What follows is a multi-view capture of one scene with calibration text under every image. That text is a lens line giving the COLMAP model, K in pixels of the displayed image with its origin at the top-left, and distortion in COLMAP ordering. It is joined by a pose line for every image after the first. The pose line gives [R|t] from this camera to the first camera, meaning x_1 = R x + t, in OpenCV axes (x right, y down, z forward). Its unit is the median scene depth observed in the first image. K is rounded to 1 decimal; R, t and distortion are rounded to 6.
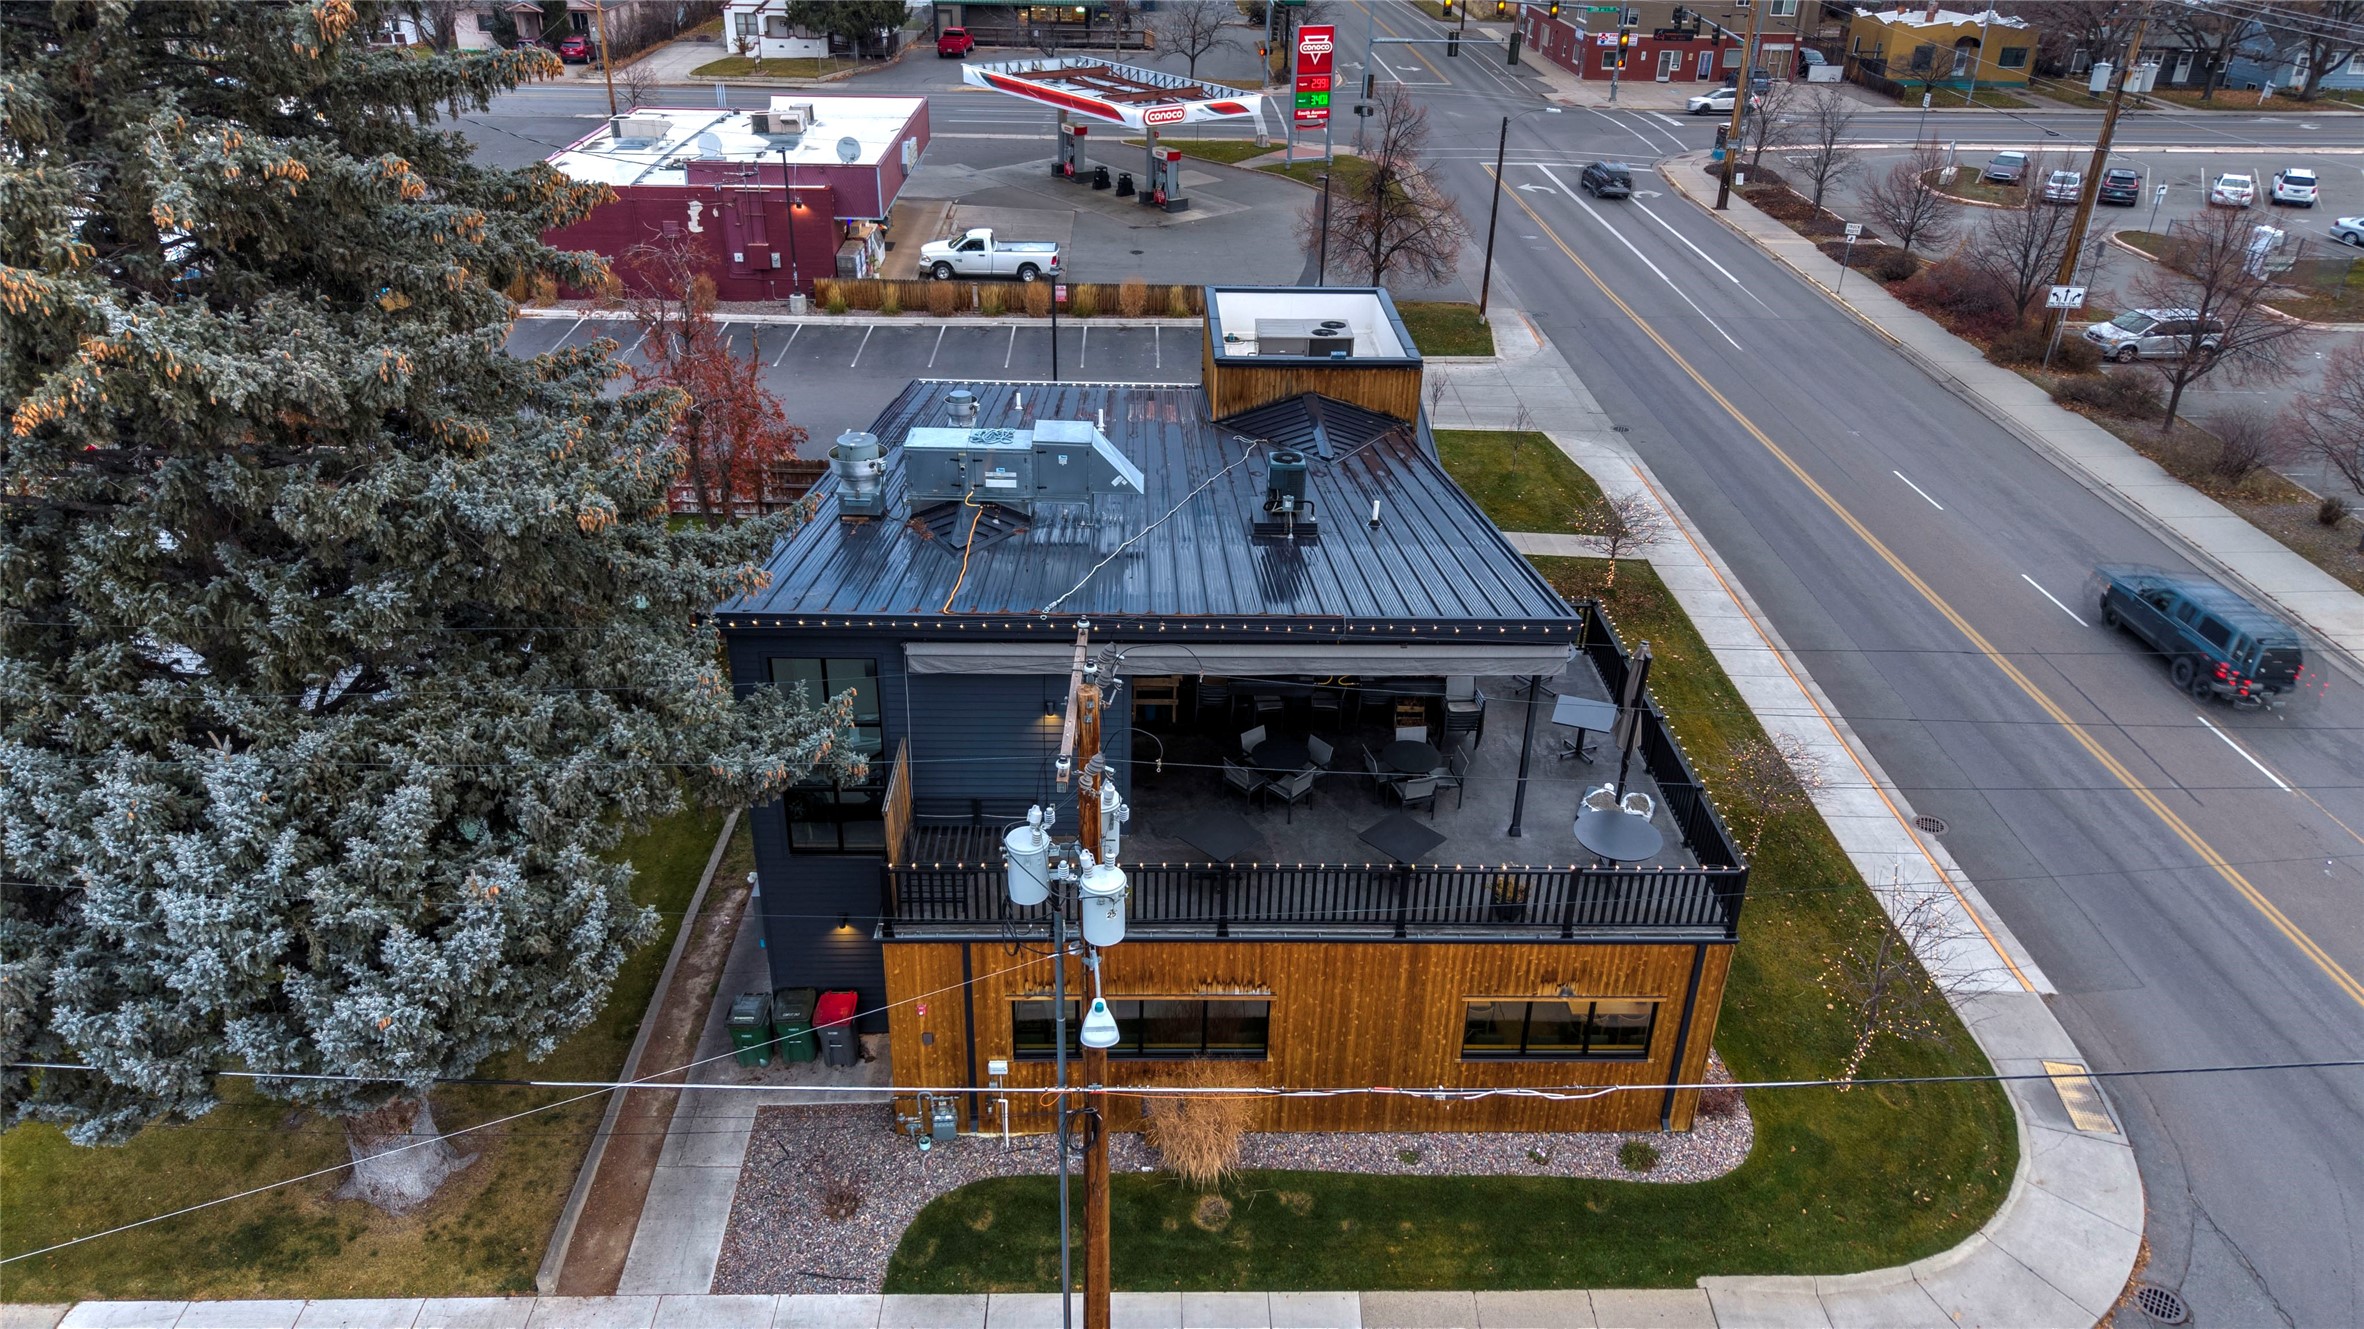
lens RADIAL K [[1602.6, 0, 1182.0], [0, 1602.6, 664.5], [0, 0, 1]] dist [0.028318, -0.019732]
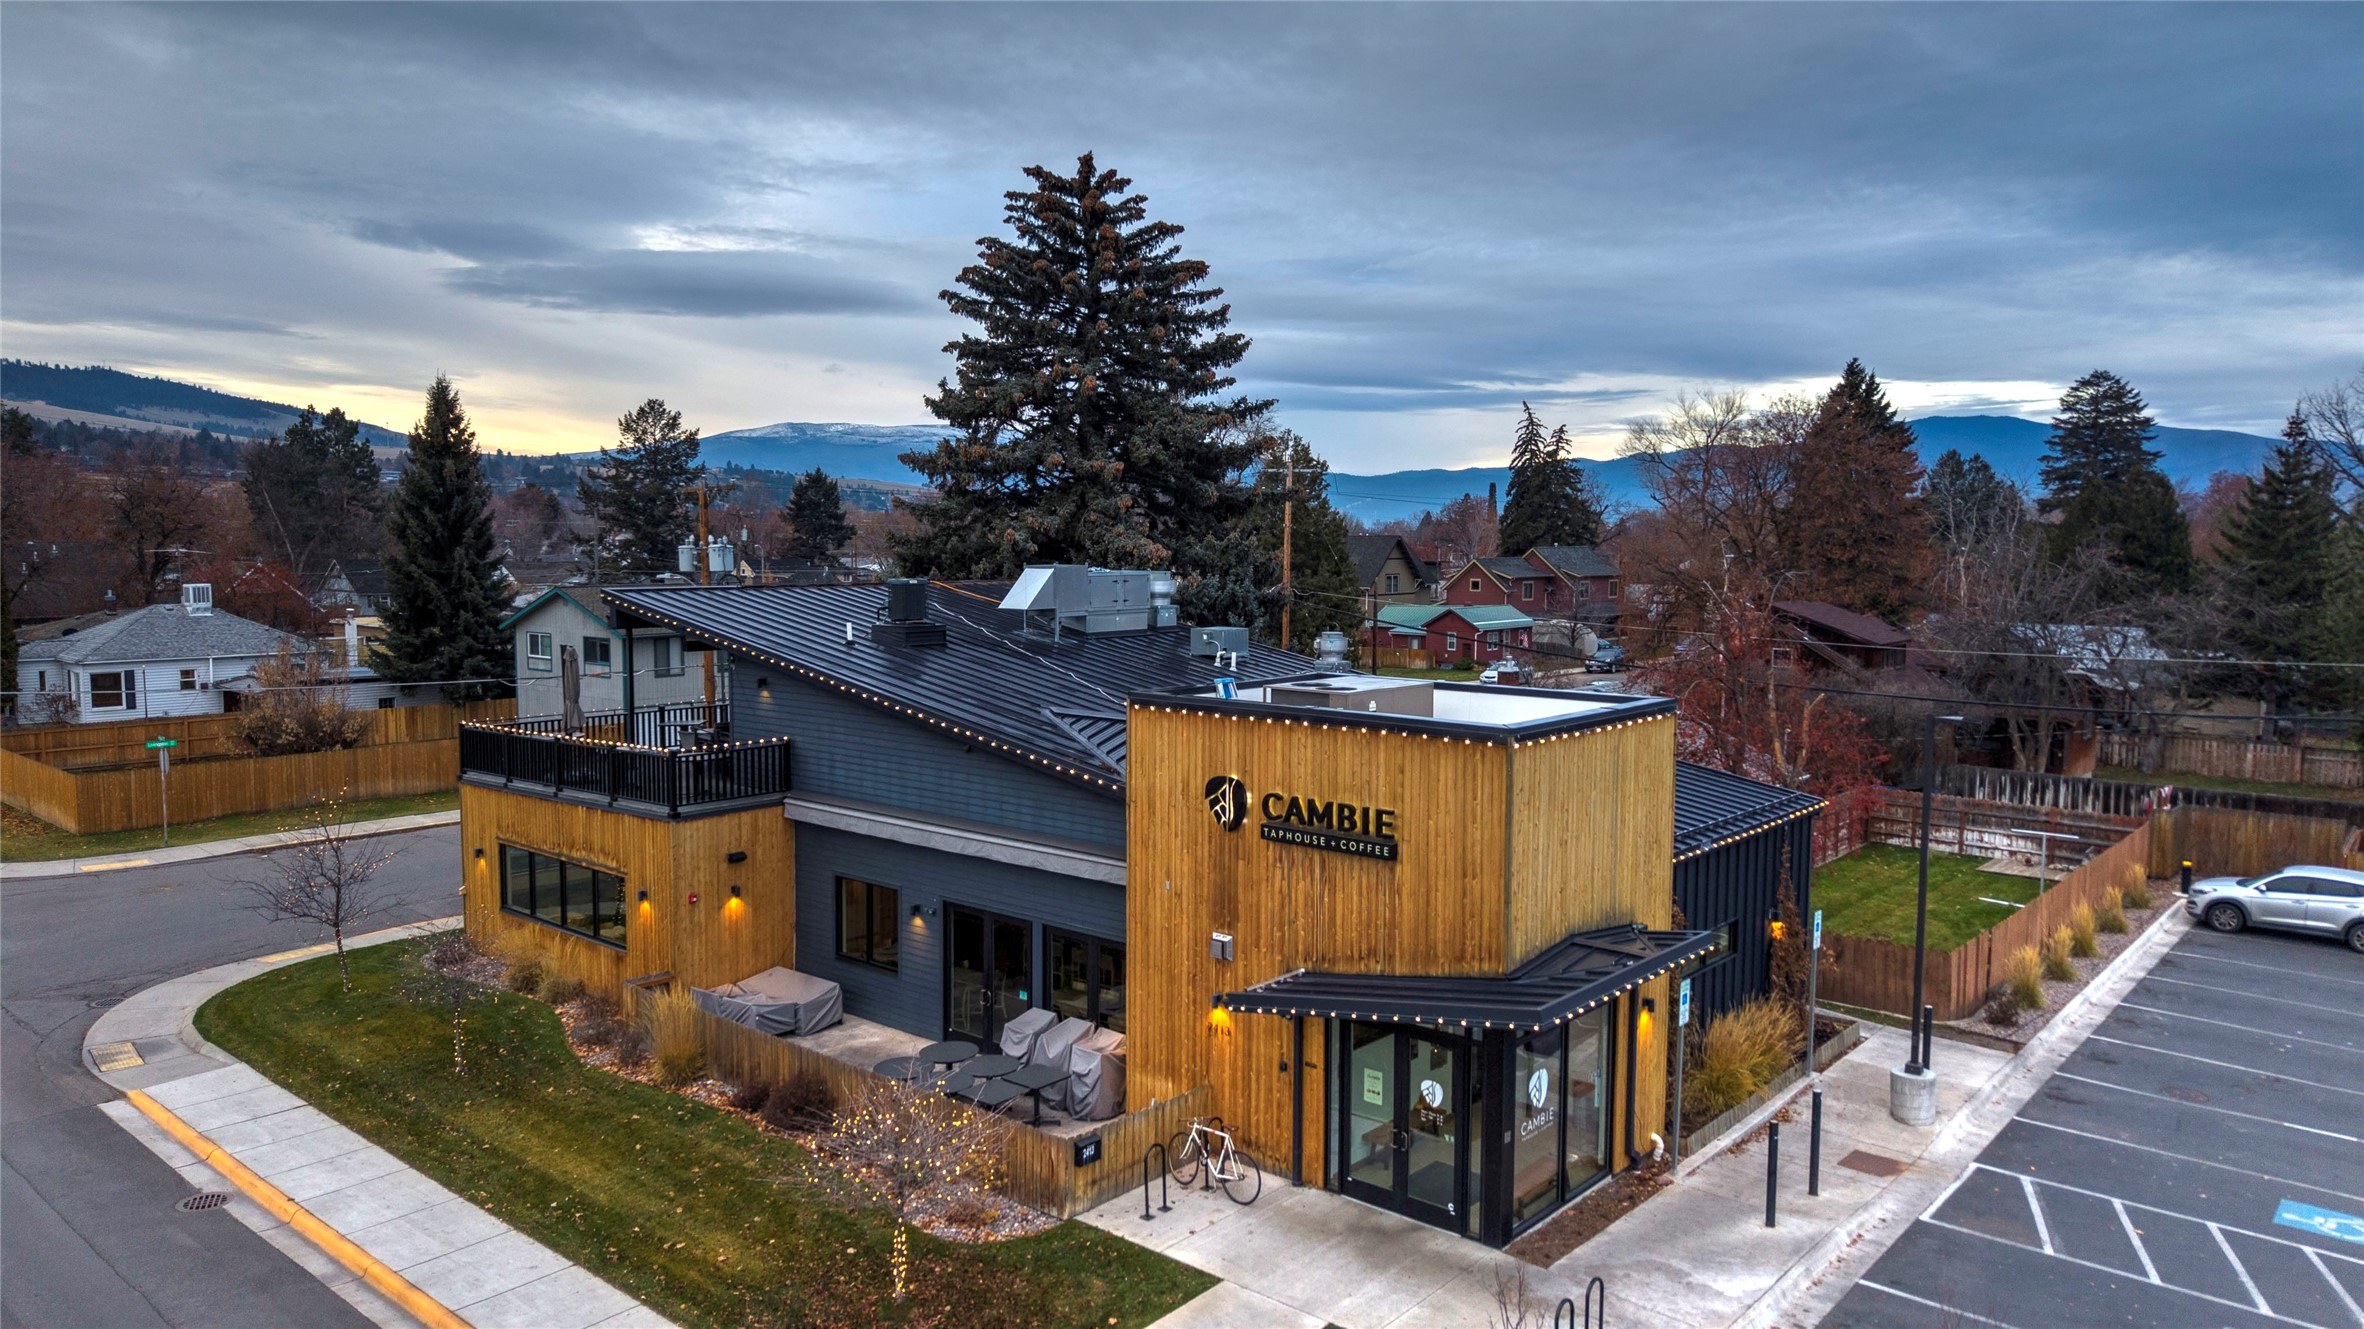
lens RADIAL K [[1577.0, 0, 1184.0], [0, 1577.0, 674.3], [0, 0, 1]] dist [0.021623, -0.024011]
pose [[-0.673981, 0.039716, -0.737681, 0.865076], [-0.364711, 0.850493, 0.379008, -0.636040], [0.642445, 0.524485, -0.558731, 1.963396]]
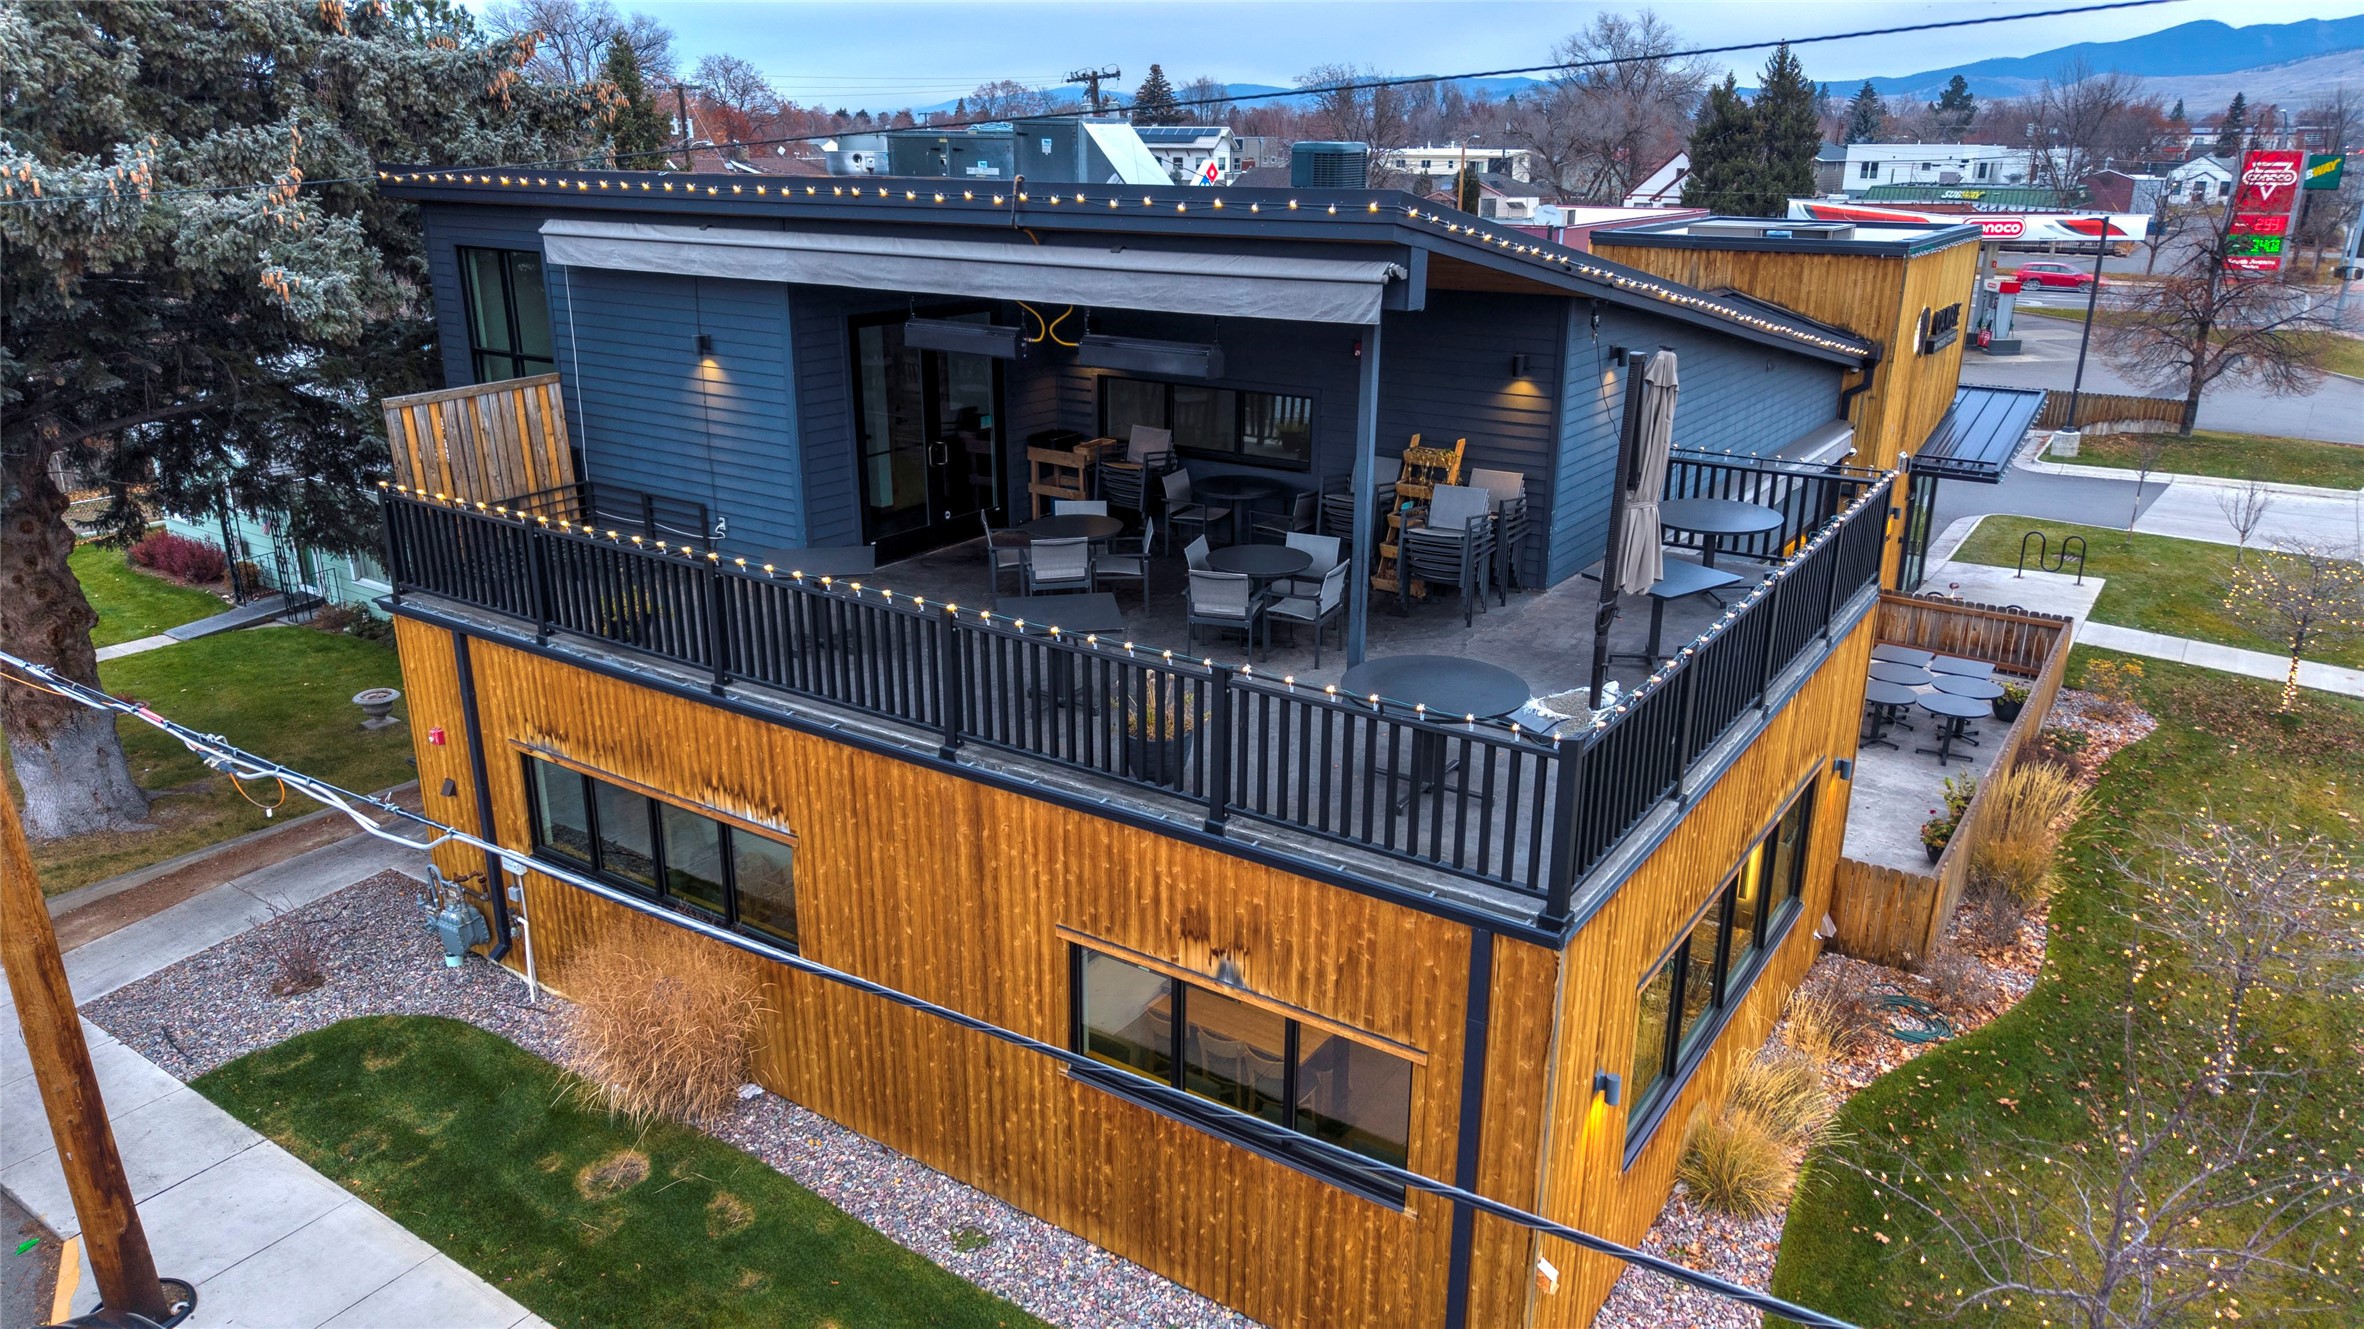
lens RADIAL K [[1577.0, 0, 1184.0], [0, 1577.0, 674.3], [0, 0, 1]] dist [0.021623, -0.024011]
pose [[0.810736, 0.169825, -0.560238, 0.427260], [-0.262149, 0.961002, -0.088055, 0.148846], [0.523435, 0.218255, 0.823638, 0.541689]]
